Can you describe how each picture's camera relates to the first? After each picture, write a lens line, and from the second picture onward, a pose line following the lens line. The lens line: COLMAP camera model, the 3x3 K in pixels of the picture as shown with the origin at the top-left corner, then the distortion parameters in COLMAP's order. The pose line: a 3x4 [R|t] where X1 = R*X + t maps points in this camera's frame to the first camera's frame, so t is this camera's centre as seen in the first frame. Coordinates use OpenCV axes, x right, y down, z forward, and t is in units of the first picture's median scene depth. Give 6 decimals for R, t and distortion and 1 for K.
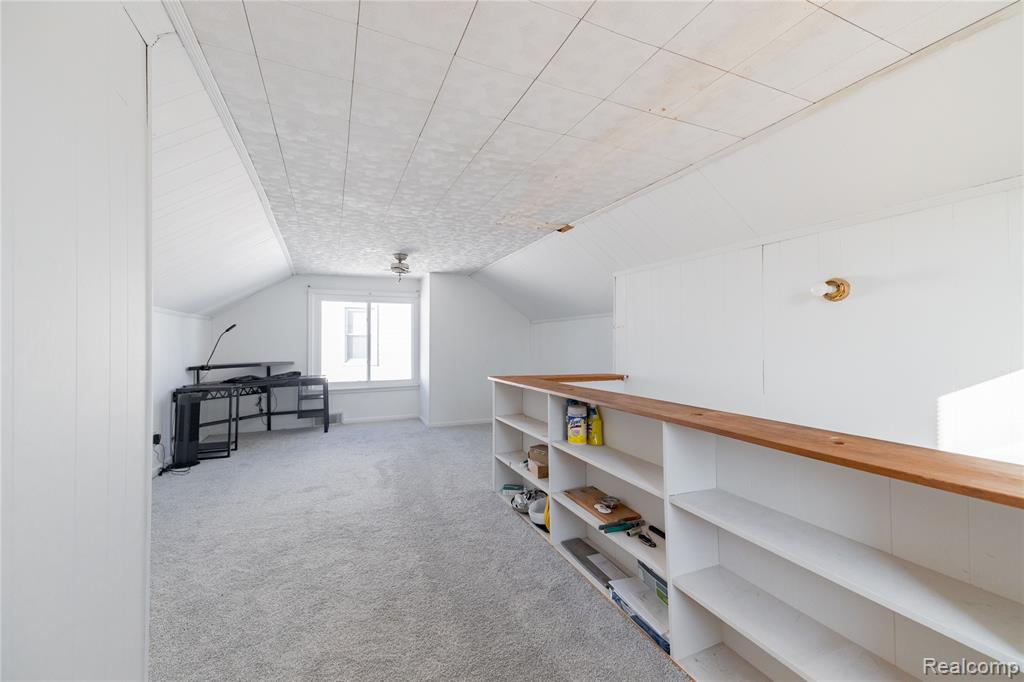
lens RADIAL K [[416.0, 0, 512.9], [0, 416.0, 337.9], [0, 0, 1]] dist [0.059551, -0.022131]
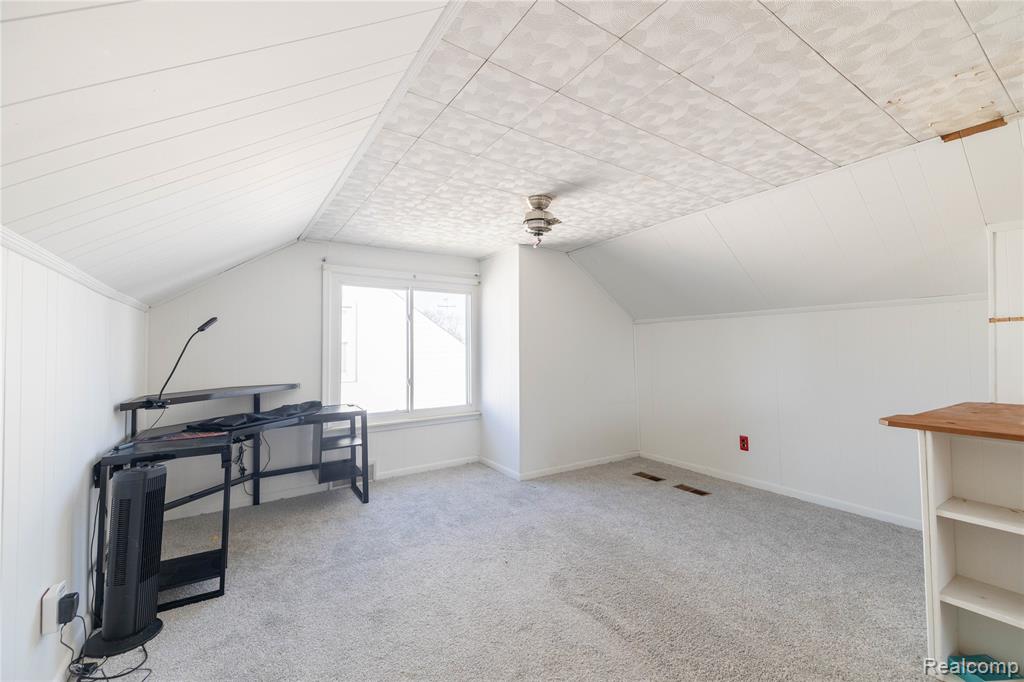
lens RADIAL K [[416.0, 0, 512.9], [0, 416.0, 337.9], [0, 0, 1]] dist [0.059551, -0.022131]
pose [[0.982846, -0.000765, 0.184429, -0.338988], [0.004697, 0.999771, -0.020885, 0.005351], [-0.184371, 0.021393, 0.982624, 0.361493]]
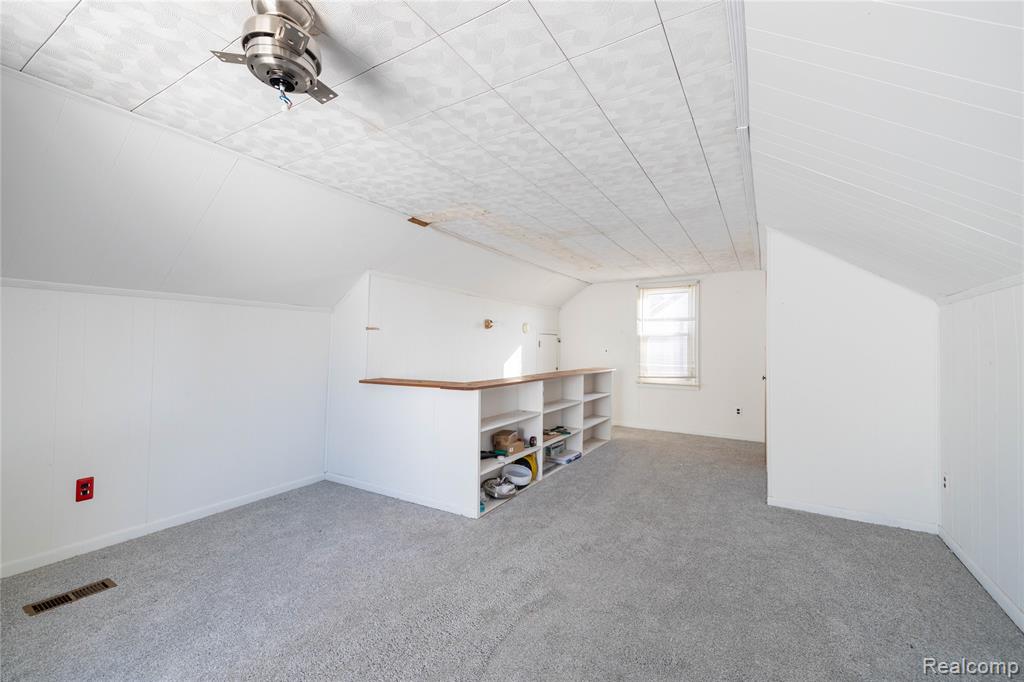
lens RADIAL K [[416.0, 0, 512.9], [0, 416.0, 337.9], [0, 0, 1]] dist [0.059551, -0.022131]
pose [[-0.581271, 0.011696, 0.813626, -0.460705], [-0.014111, 0.999601, -0.024450, 0.009663], [-0.813588, -0.025693, -0.580874, 0.830377]]
